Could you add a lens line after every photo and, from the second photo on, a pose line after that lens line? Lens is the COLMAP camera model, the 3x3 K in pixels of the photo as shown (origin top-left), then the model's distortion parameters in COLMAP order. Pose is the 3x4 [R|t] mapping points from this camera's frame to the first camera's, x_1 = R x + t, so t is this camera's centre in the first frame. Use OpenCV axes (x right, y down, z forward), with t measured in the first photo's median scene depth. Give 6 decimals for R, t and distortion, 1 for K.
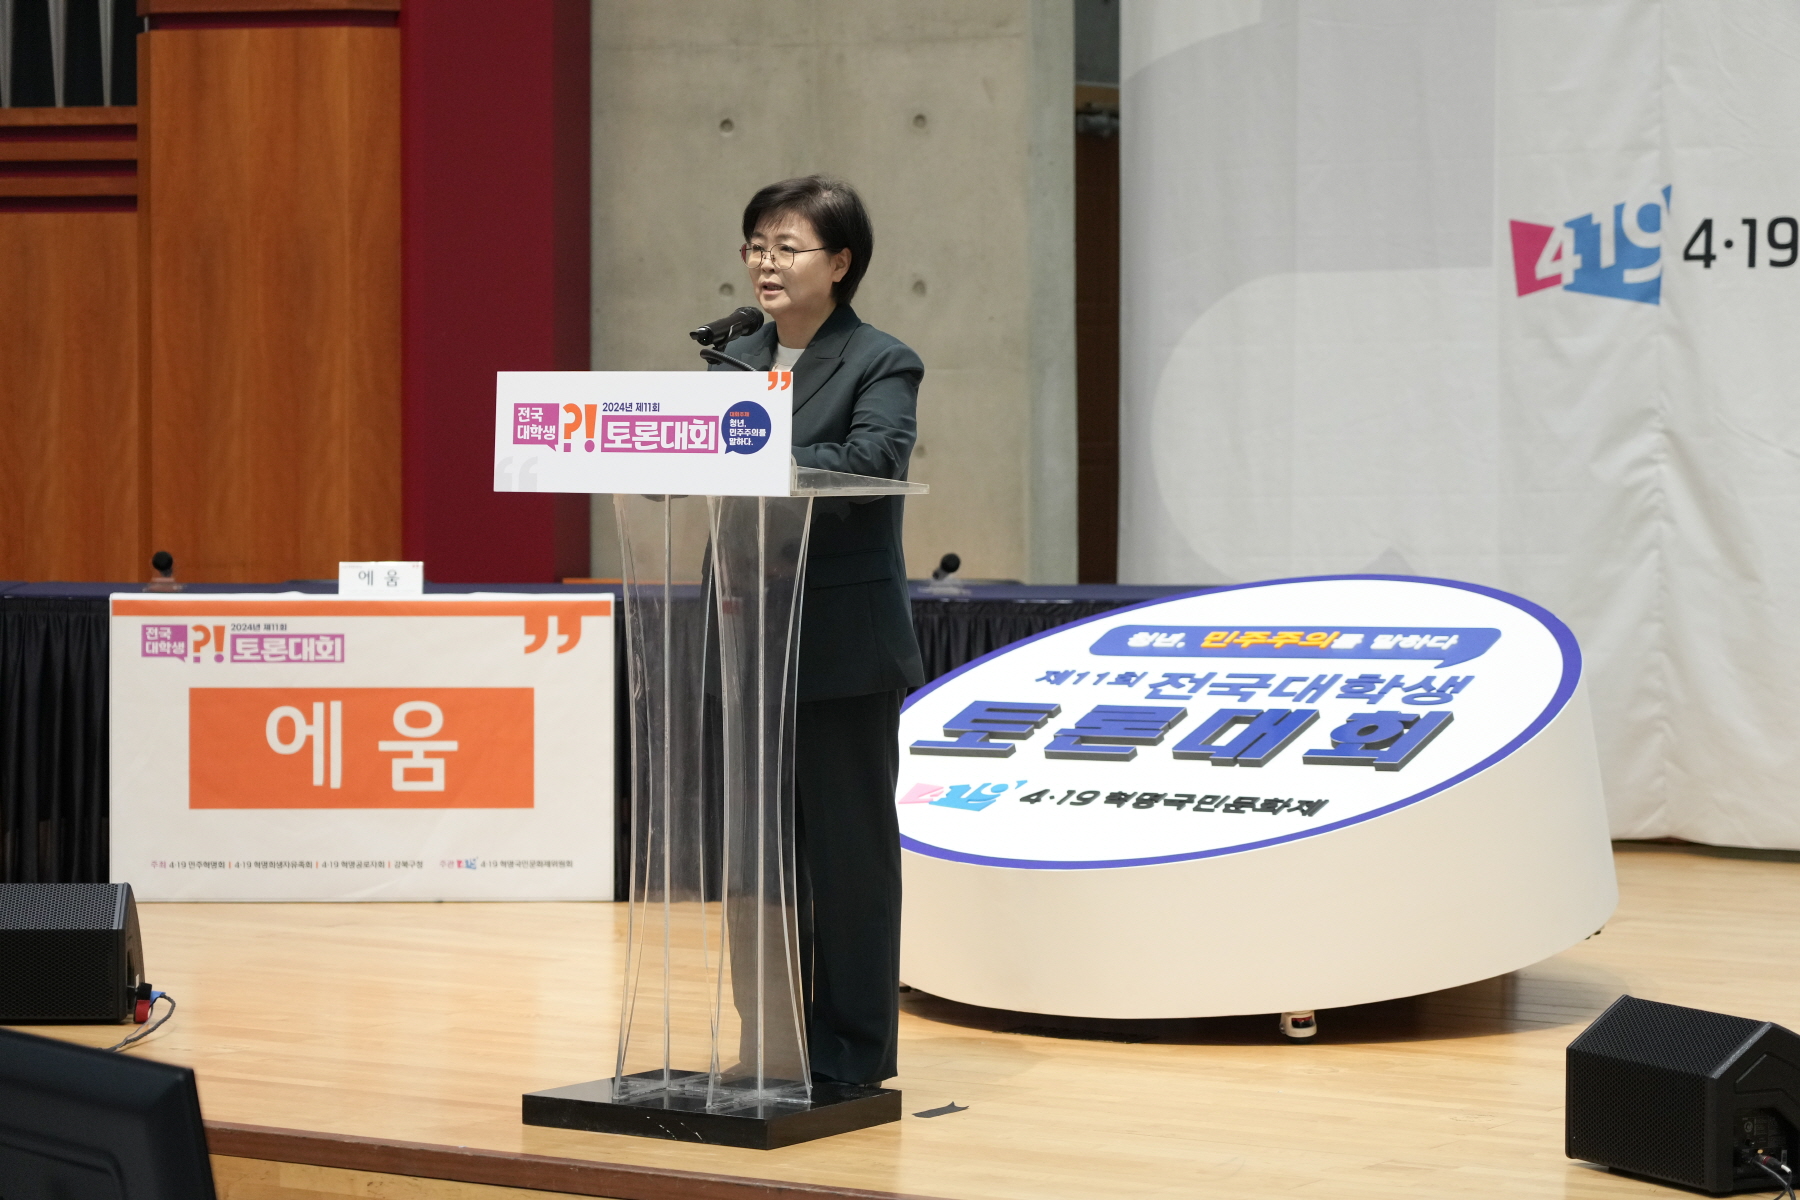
lens RADIAL K [[4809.7, 0, 898.0], [0, 4809.7, 669.2], [0, 0, 1]] dist [-0.049330, 0.000000]
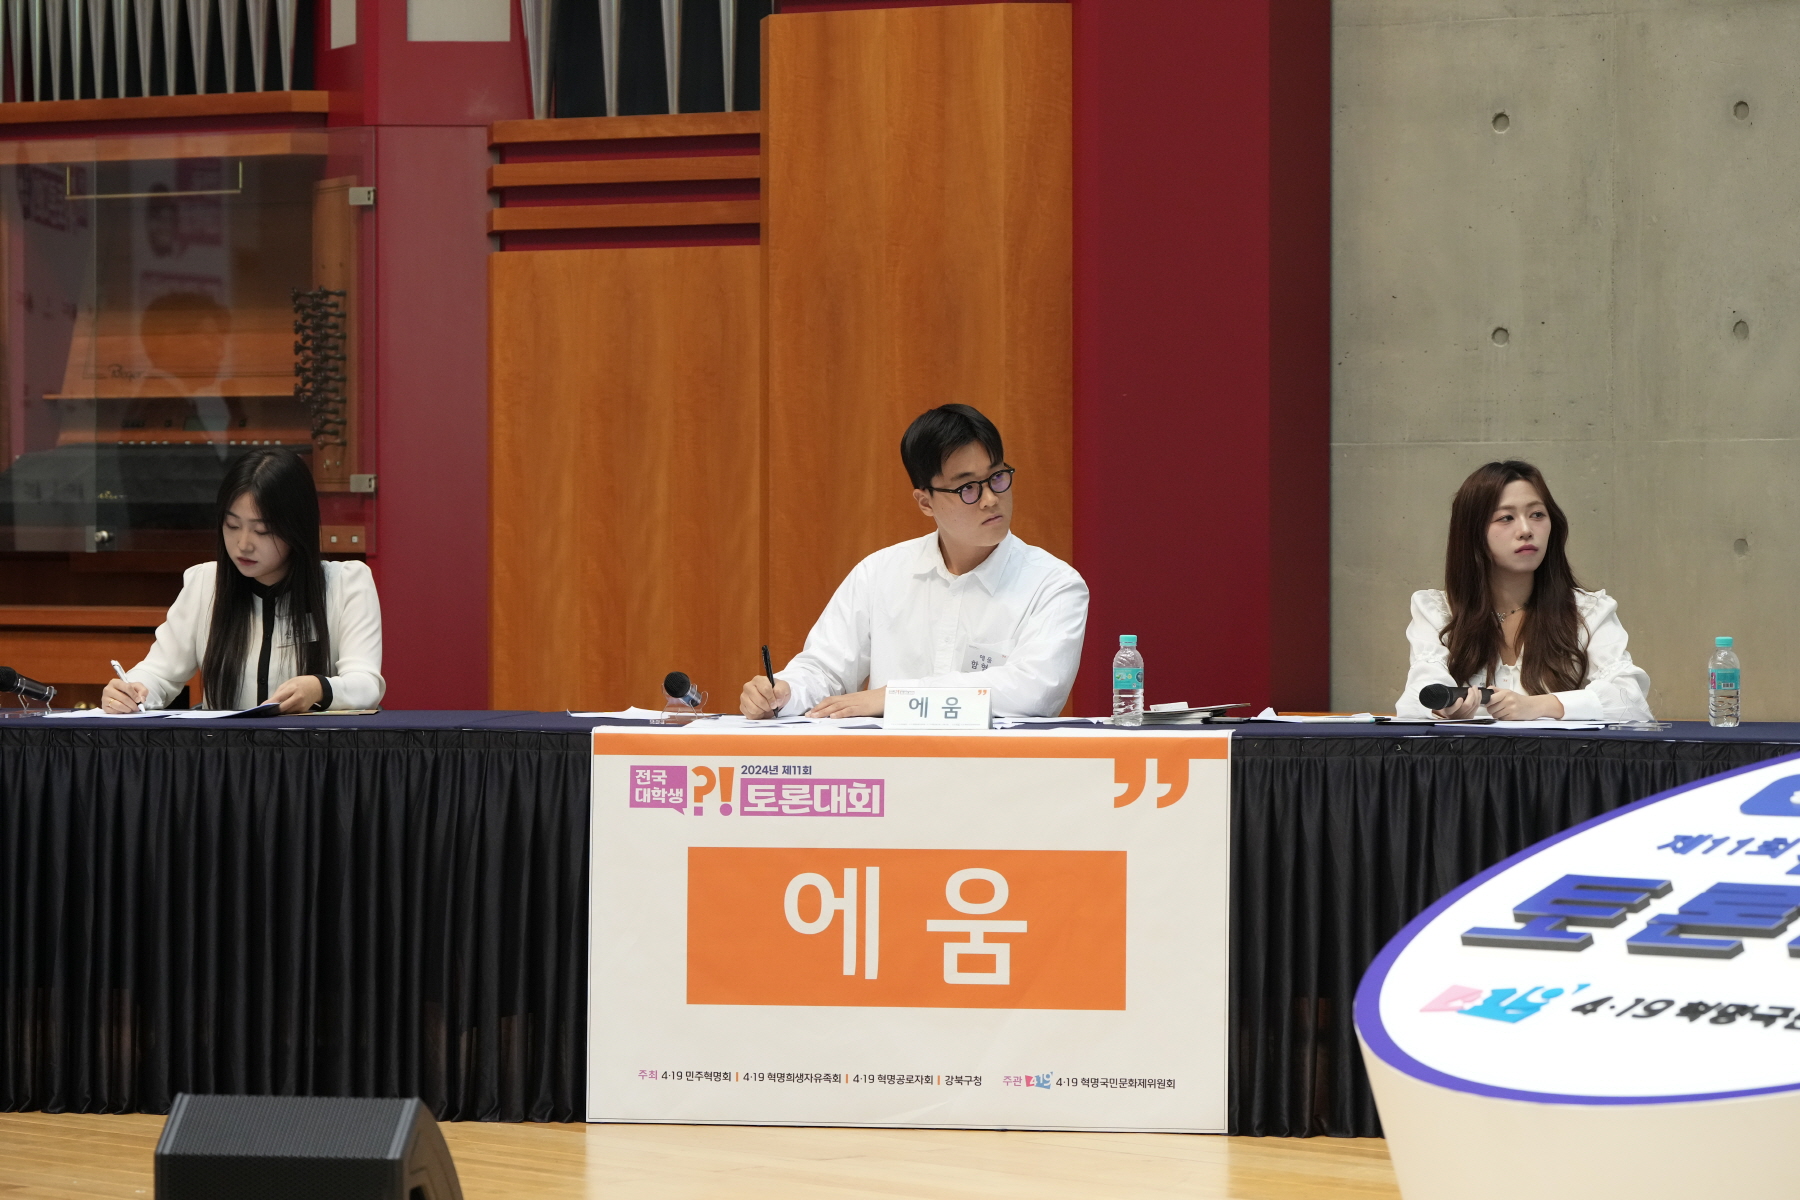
lens RADIAL K [[5920.8, 0, 907.7], [0, 5920.8, 589.0], [0, 0, 1]] dist [0.058020, 0.000000]
pose [[0.971195, 0.000065, -0.238288, 0.115074], [-0.009955, 0.999138, -0.040300, 0.000388], [0.238080, 0.041511, 0.970358, 0.076815]]
